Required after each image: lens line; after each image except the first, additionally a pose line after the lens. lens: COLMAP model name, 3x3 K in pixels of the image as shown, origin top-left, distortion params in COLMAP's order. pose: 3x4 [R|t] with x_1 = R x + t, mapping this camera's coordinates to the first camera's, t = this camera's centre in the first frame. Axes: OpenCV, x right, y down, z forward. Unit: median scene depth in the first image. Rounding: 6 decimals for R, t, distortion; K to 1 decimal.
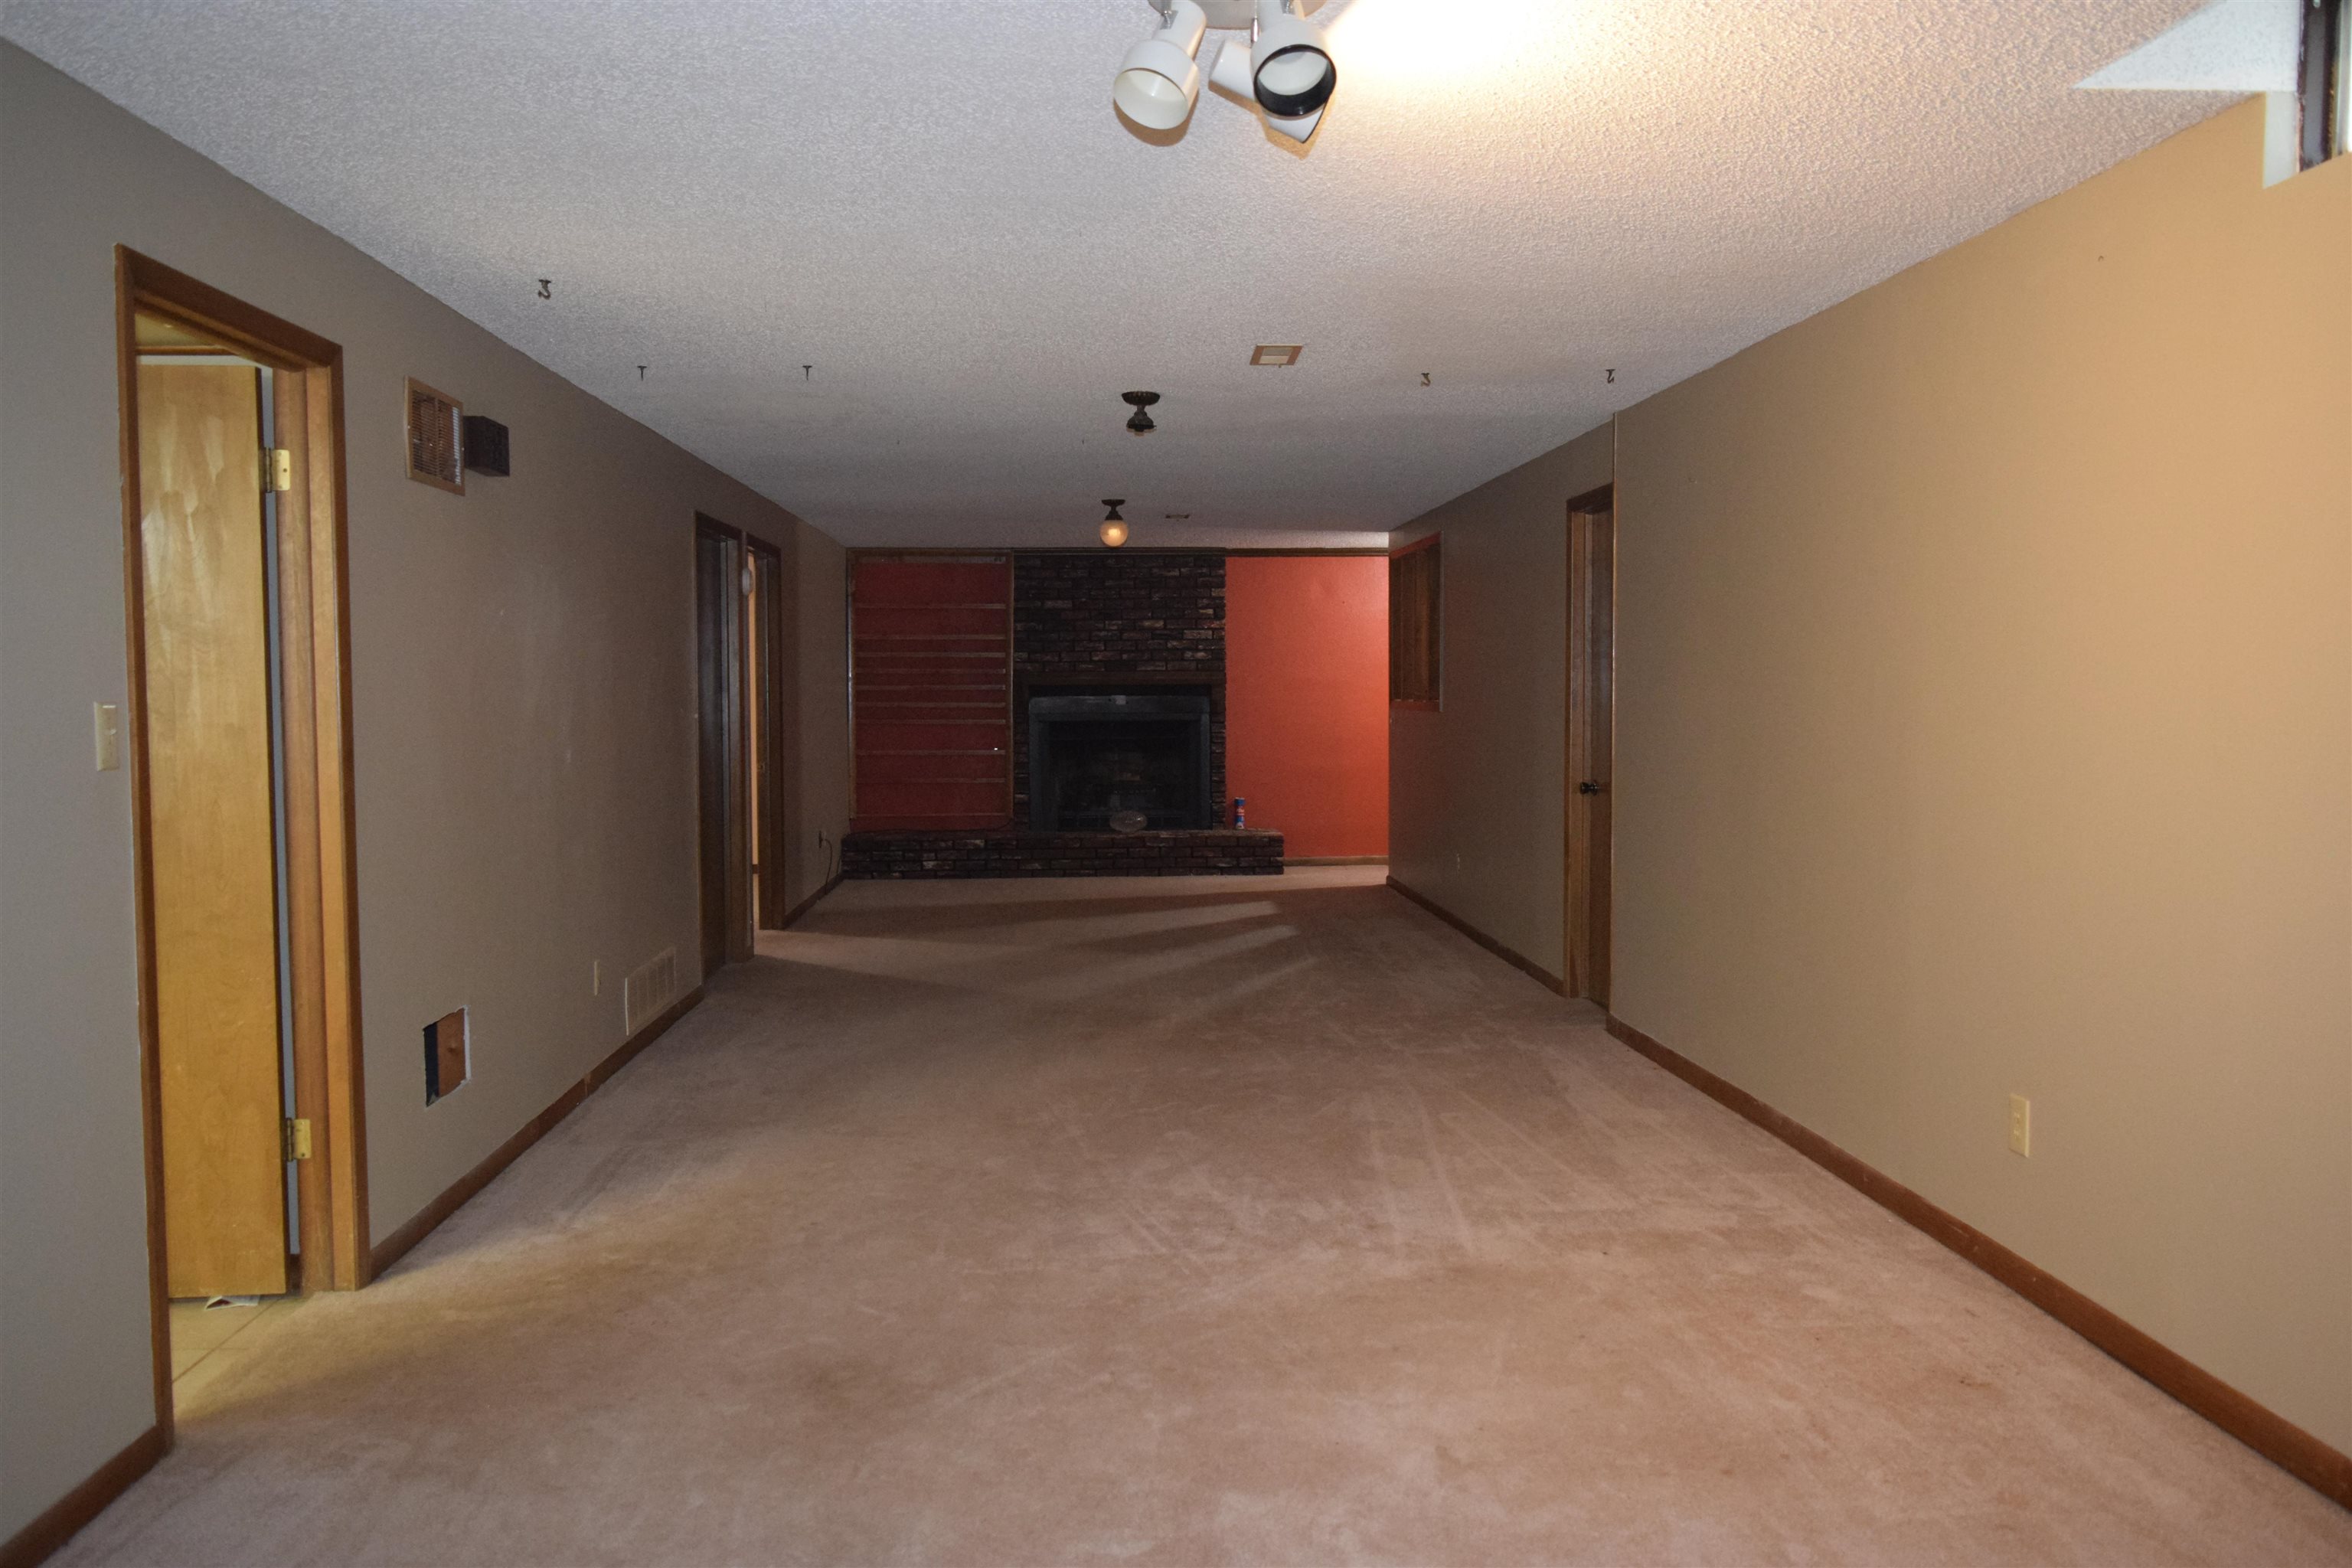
lens RADIAL K [[1819.0, 0, 1176.5], [0, 1819.0, 784.6], [0, 0, 1]] dist [-0.013812, 0.003544]
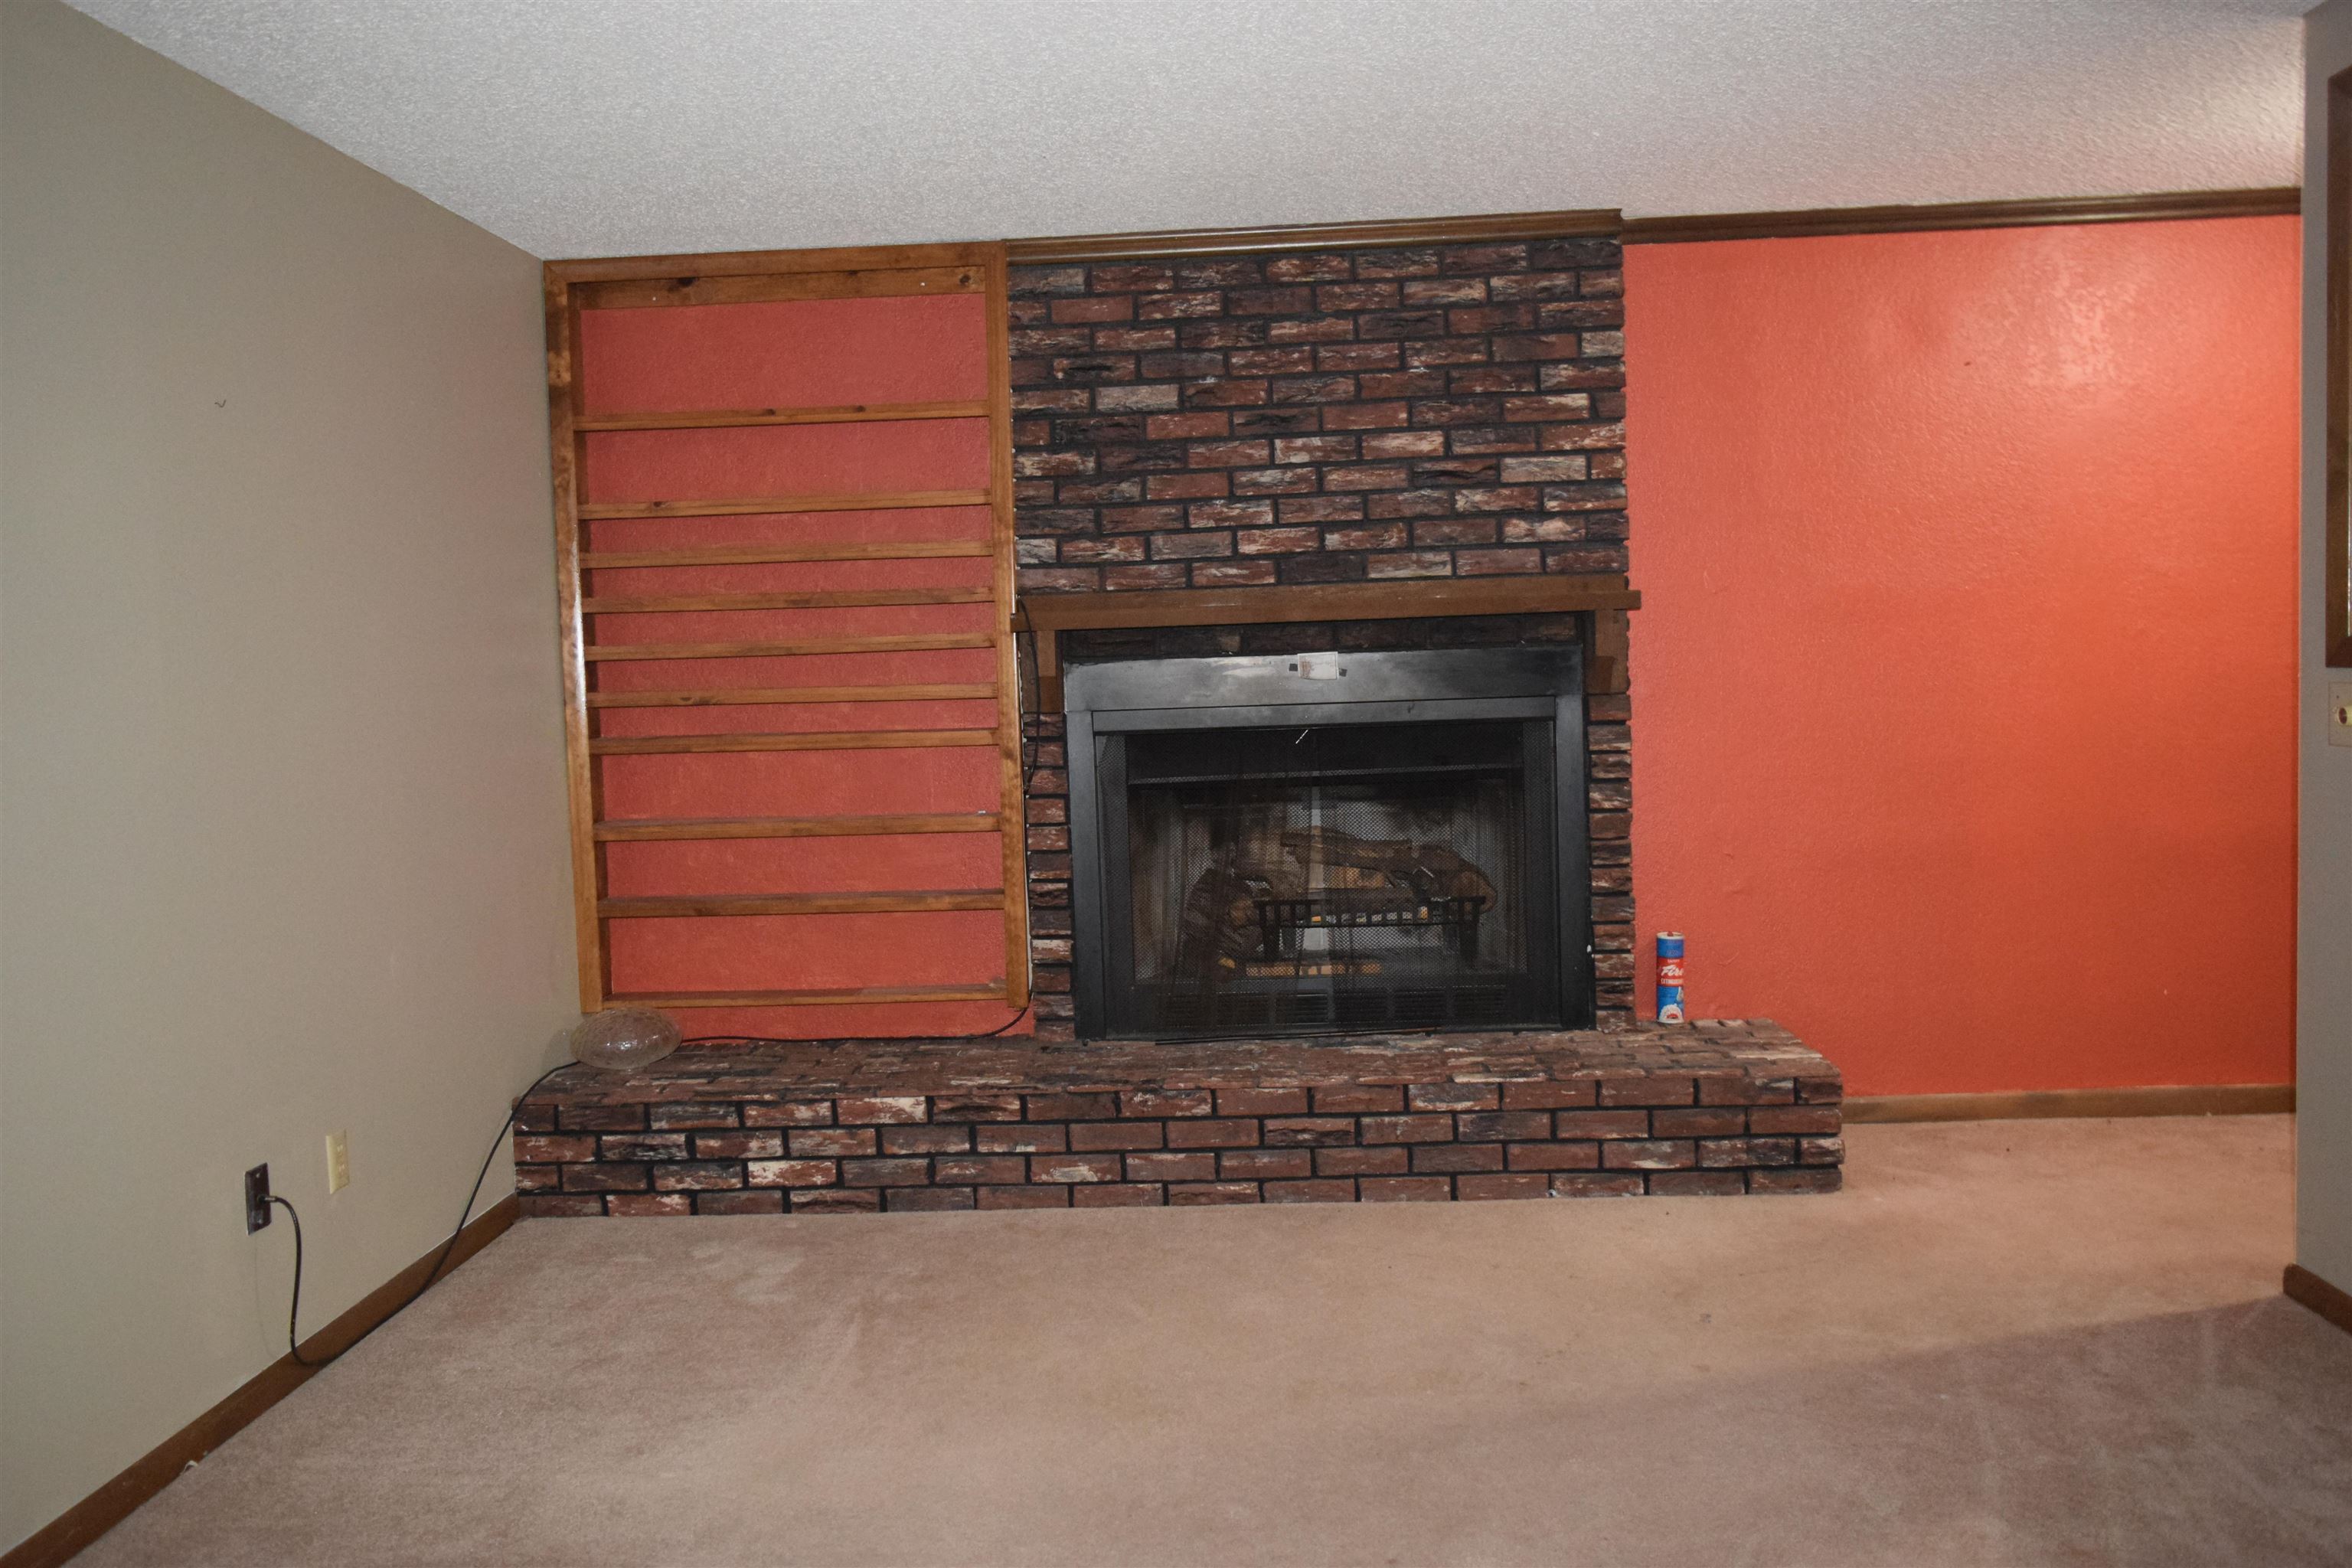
lens RADIAL K [[1819.0, 0, 1176.2], [0, 1819.0, 783.7], [0, 0, 1]] dist [-0.013812, 0.003544]
pose [[0.993385, -0.022465, -0.112612, -0.020087], [0.024540, 0.999553, 0.017069, -0.030722], [0.112178, -0.019720, 0.993492, 0.651121]]
